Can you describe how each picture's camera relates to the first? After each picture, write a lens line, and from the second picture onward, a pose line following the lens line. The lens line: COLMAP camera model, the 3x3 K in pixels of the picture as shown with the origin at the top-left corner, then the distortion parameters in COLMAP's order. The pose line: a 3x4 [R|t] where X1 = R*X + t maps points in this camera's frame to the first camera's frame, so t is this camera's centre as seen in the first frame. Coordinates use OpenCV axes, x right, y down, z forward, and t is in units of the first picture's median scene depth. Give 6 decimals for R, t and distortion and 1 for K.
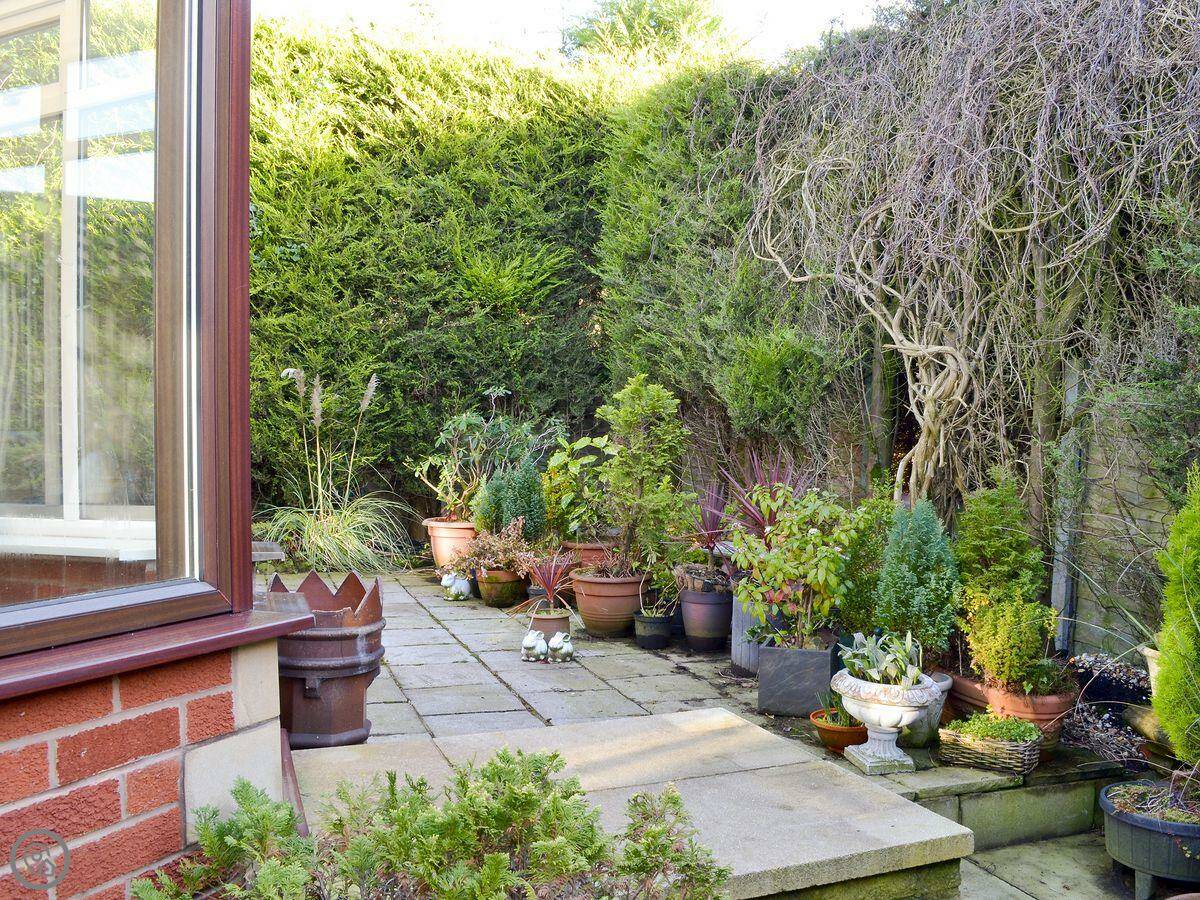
lens RADIAL K [[1153.3, 0, 600.0], [0, 1153.3, 450.0], [0, 0, 1]] dist [-0.082768, 0.018970]
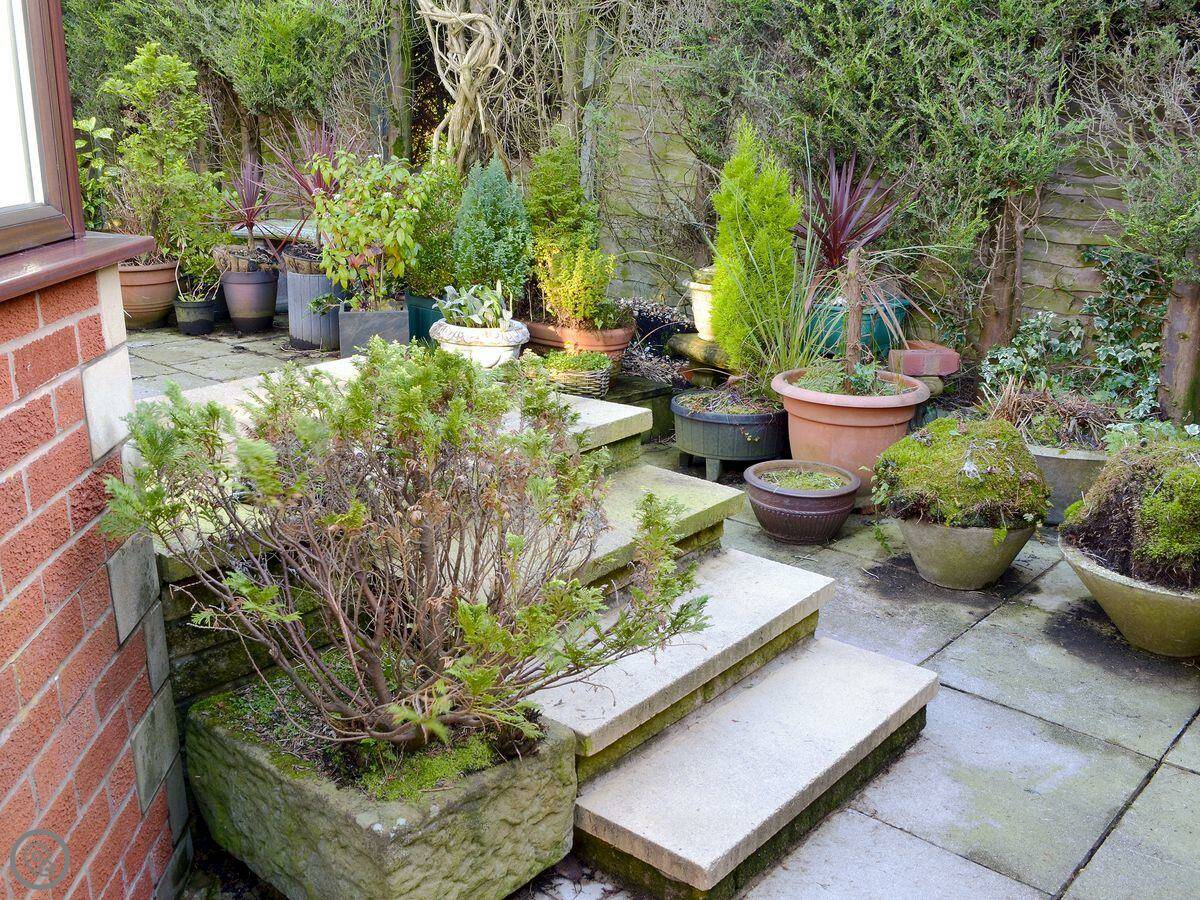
lens RADIAL K [[1153.3, 0, 600.0], [0, 1153.3, 450.0], [0, 0, 1]] dist [-0.082768, 0.018970]
pose [[0.898037, -0.130069, 0.420252, -0.102736], [0.014415, 0.963478, 0.267397, 0.019019], [-0.439684, -0.234075, 0.867114, -0.024495]]
